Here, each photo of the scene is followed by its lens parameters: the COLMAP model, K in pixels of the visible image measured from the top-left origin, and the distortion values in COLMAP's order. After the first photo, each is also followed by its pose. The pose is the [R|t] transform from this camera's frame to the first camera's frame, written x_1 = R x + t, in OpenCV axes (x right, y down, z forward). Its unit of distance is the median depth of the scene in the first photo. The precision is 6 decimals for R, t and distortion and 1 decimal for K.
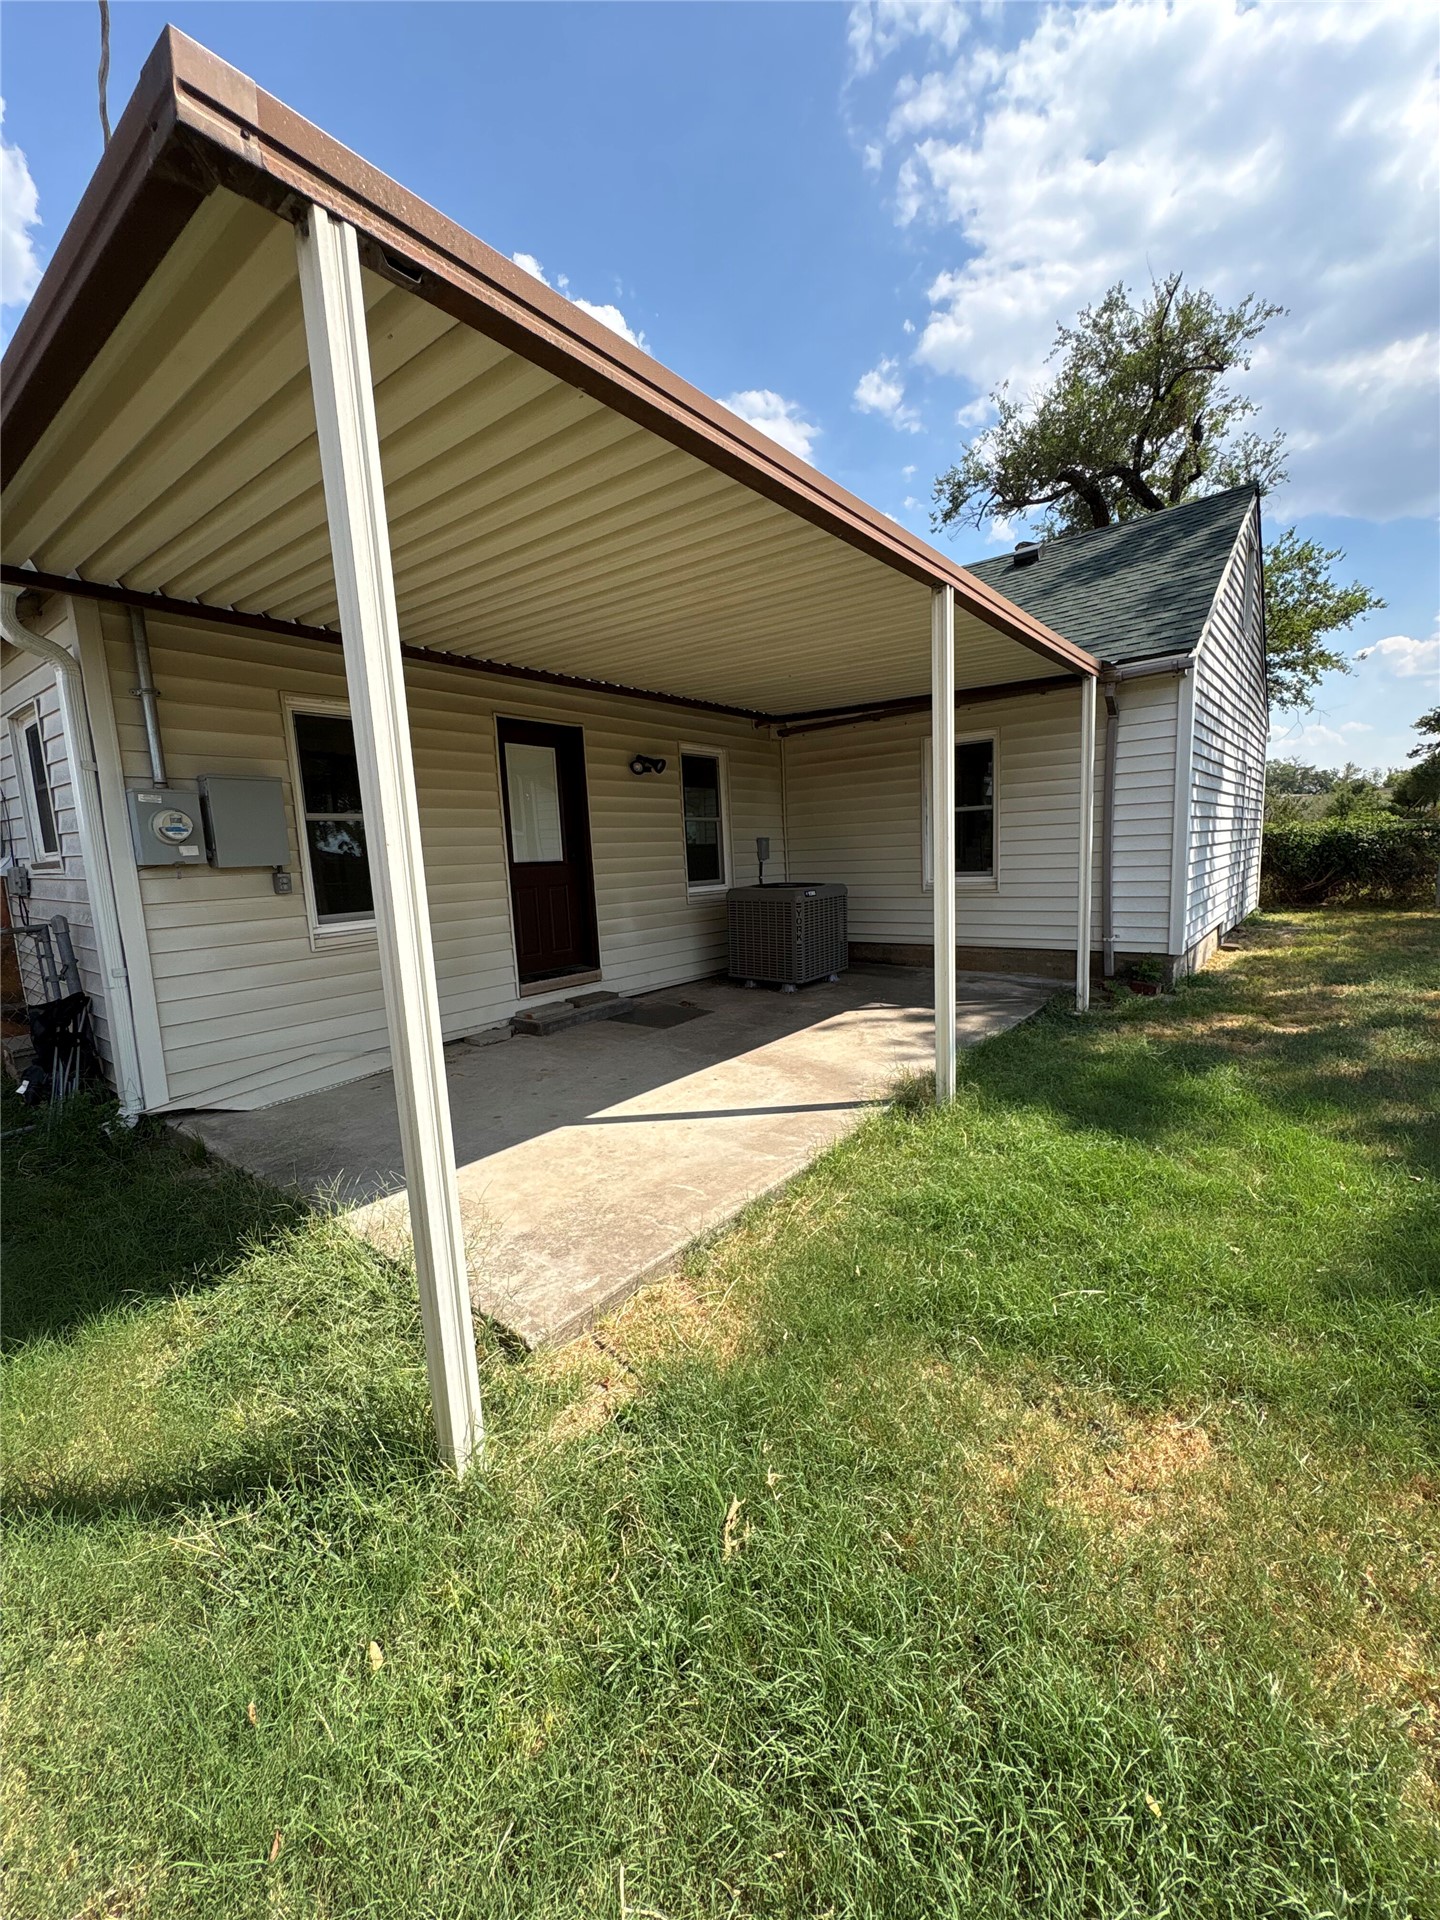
lens RADIAL K [[760.7, 0, 720.0], [0, 760.7, 960.0], [0, 0, 1]] dist [0.000228, -0.000021]
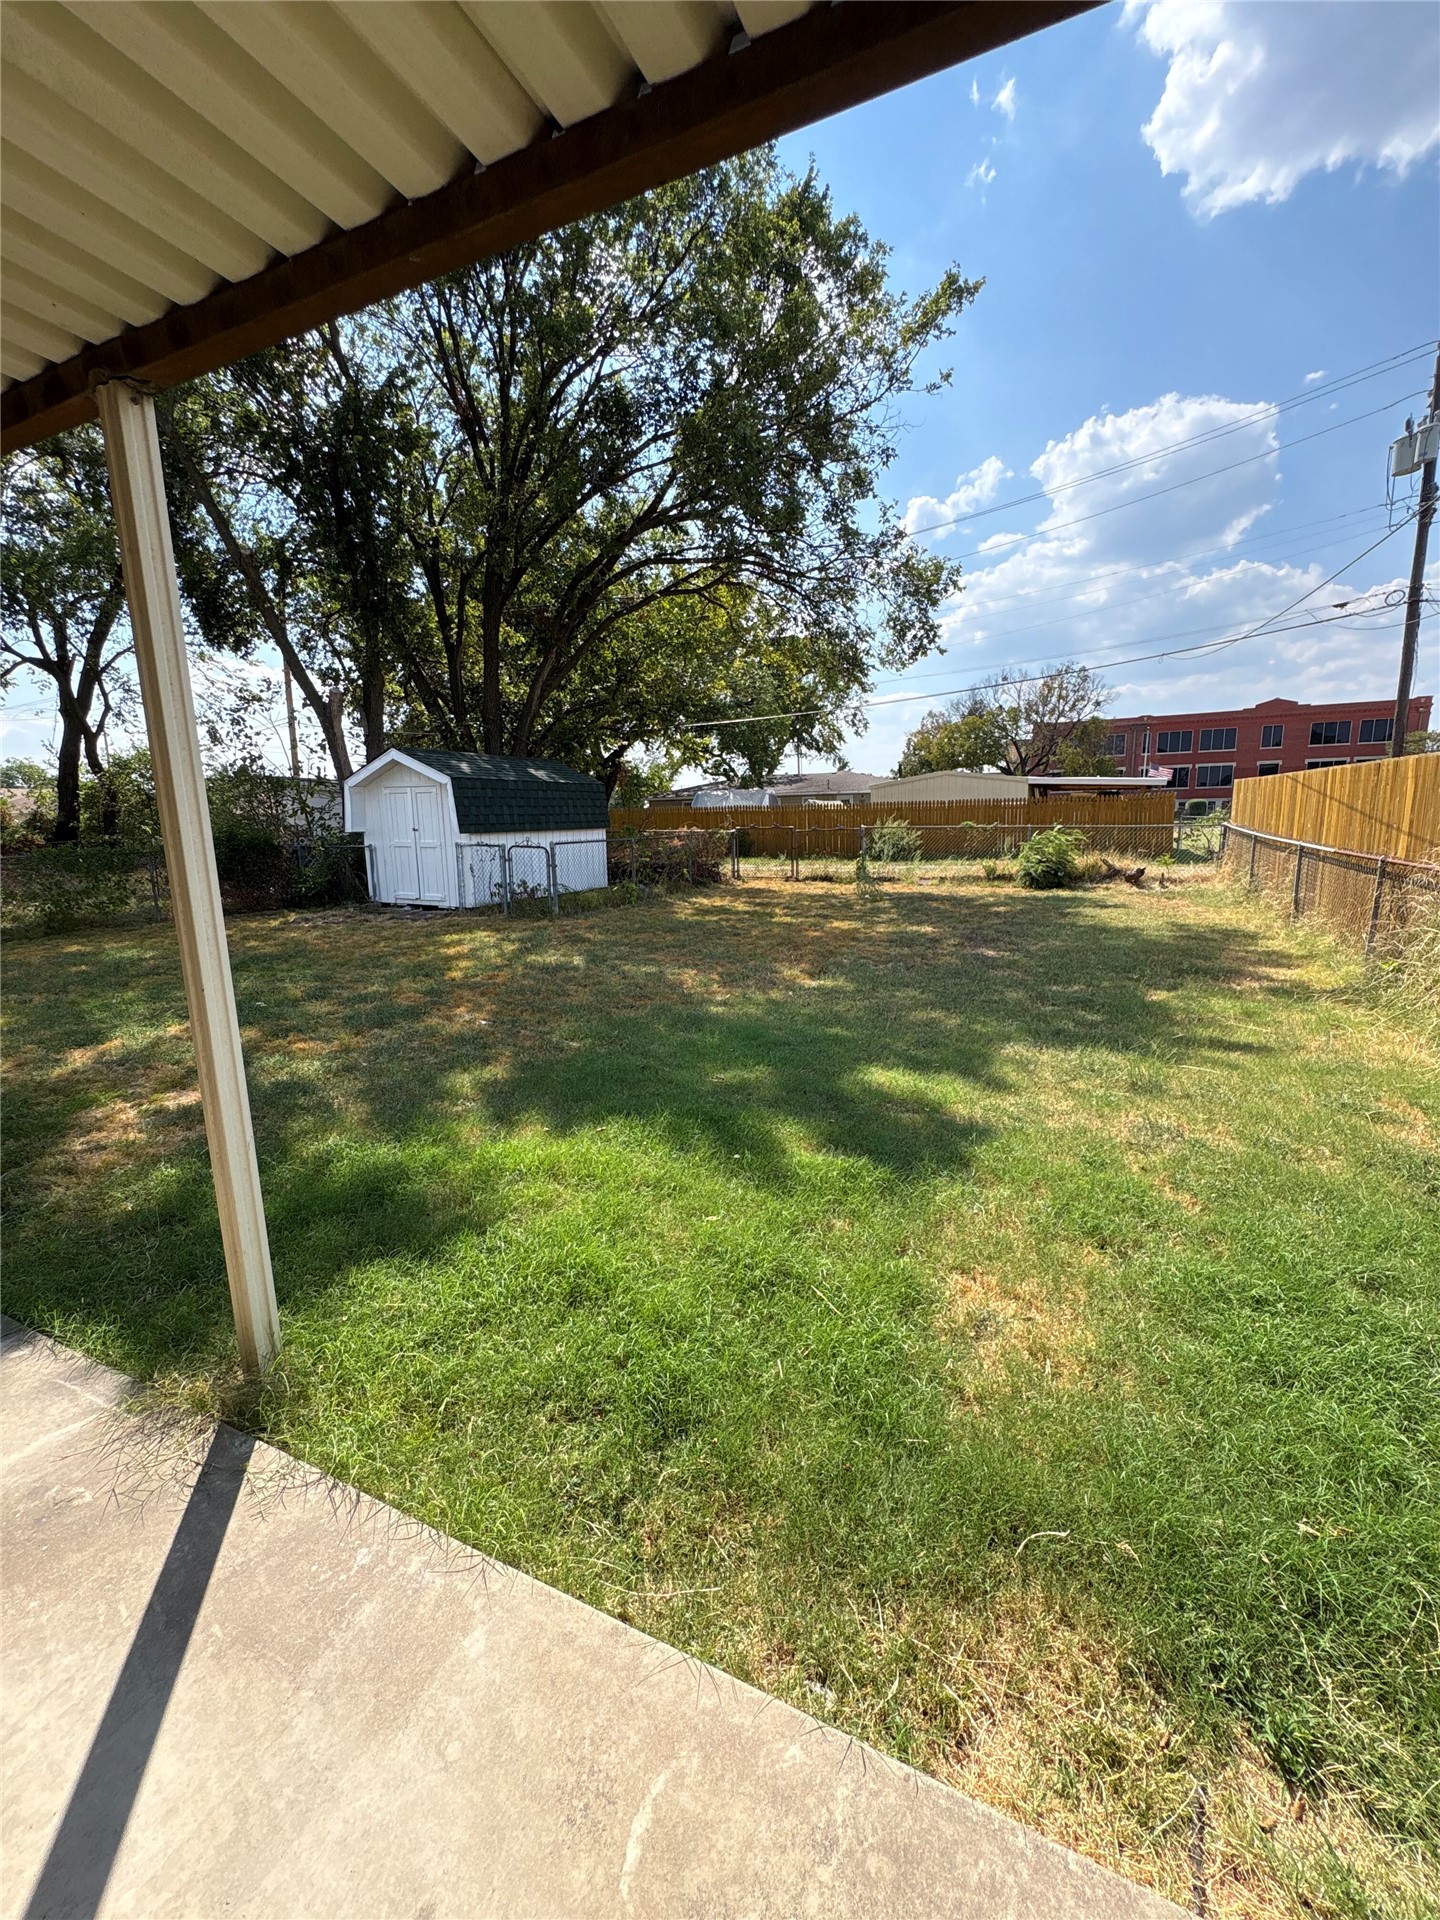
lens RADIAL K [[760.7, 0, 720.0], [0, 760.7, 960.0], [0, 0, 1]] dist [0.000228, -0.000021]
pose [[-0.231020, -0.129938, 0.964233, -0.351252], [0.171333, 0.970122, 0.171781, -0.179029], [-0.957745, 0.204890, -0.201855, 0.913317]]
